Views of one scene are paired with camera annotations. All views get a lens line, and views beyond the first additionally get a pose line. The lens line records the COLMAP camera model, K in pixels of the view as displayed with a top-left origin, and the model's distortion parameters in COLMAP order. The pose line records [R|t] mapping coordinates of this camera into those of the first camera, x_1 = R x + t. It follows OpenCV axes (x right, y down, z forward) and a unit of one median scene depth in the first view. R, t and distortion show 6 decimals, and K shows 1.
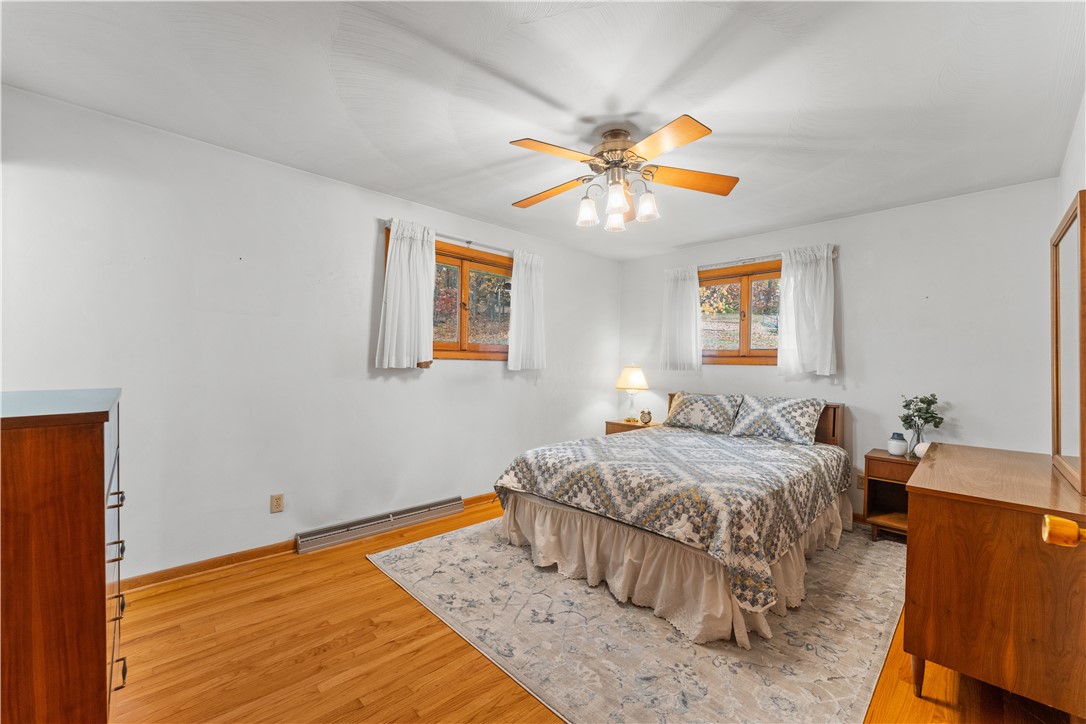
lens RADIAL K [[437.7, 0, 547.5], [0, 437.7, 365.8], [0, 0, 1]] dist [-0.011350, -0.000127]
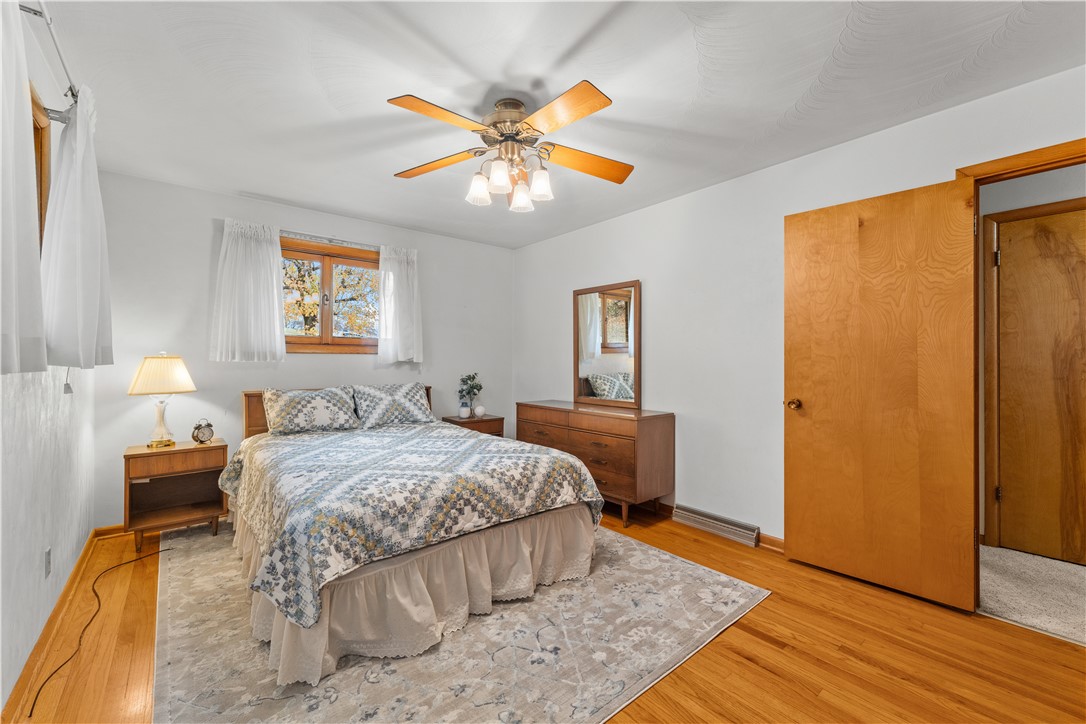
lens RADIAL K [[434.2, 0, 543.0], [0, 434.2, 362.0], [0, 0, 1]] dist [0.000990, -0.000137]
pose [[0.086627, -0.024457, 0.995941, -0.642347], [0.001169, 0.999700, 0.024448, -0.009625], [-0.996240, -0.000953, 0.086629, 0.719038]]
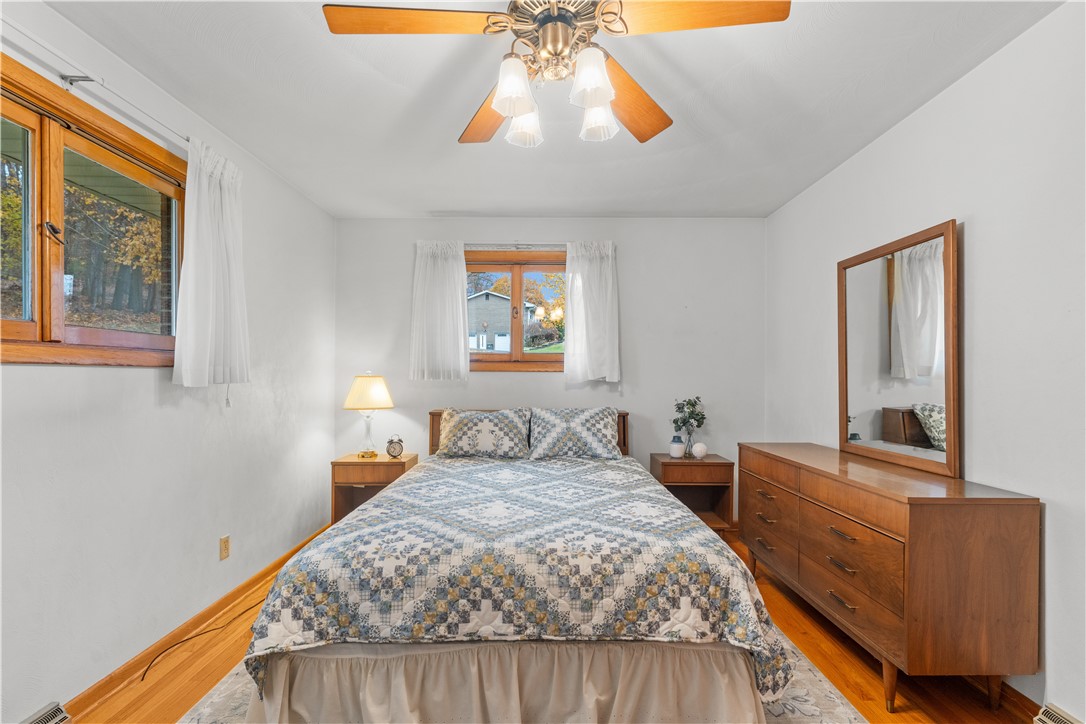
lens RADIAL K [[483.8, 0, 550.0], [0, 483.8, 378.3], [0, 0, 1]] dist [-0.001079, -0.000435]
pose [[0.694942, -0.019138, 0.718811, -0.261057], [0.012176, 0.999816, 0.014849, -0.003802], [-0.718963, -0.001567, 0.695047, 0.478986]]
